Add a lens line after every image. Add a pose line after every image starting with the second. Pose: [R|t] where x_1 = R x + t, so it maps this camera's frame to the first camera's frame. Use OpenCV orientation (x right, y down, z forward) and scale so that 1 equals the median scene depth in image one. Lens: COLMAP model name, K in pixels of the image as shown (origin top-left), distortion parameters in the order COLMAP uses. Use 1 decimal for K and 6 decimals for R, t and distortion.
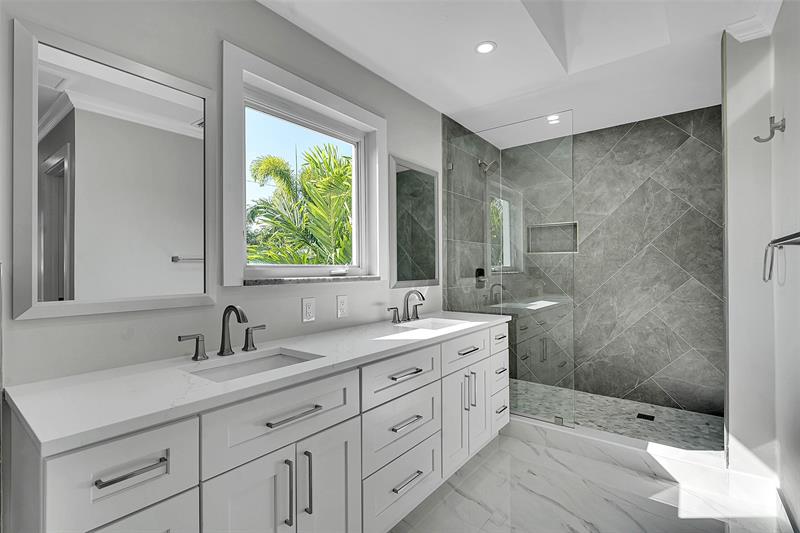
lens RADIAL K [[365.4, 0, 405.5], [0, 365.4, 269.1], [0, 0, 1]] dist [0.001764, 0.000457]
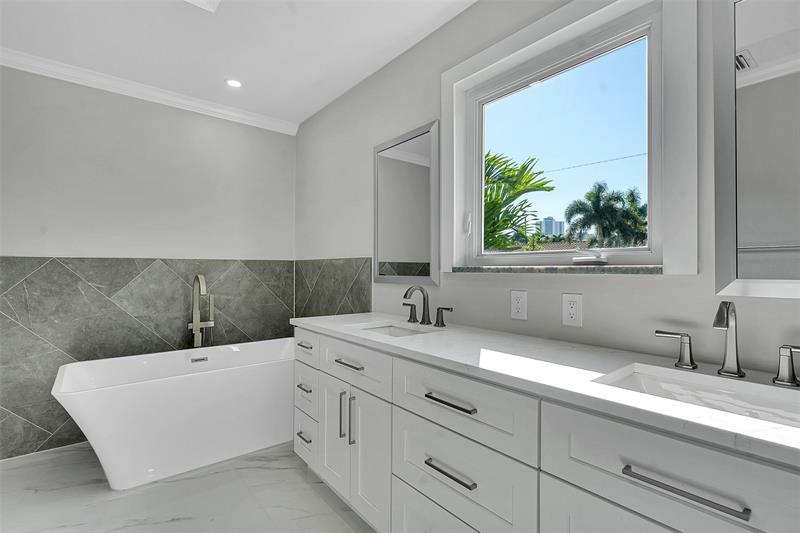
lens RADIAL K [[365.4, 0, 405.5], [0, 365.4, 269.1], [0, 0, 1]] dist [0.001764, 0.000457]
pose [[-0.234921, 0.023431, -0.971732, 0.627926], [0.018543, 0.999636, 0.019621, 0.008224], [0.971838, -0.013409, -0.235270, 0.965872]]
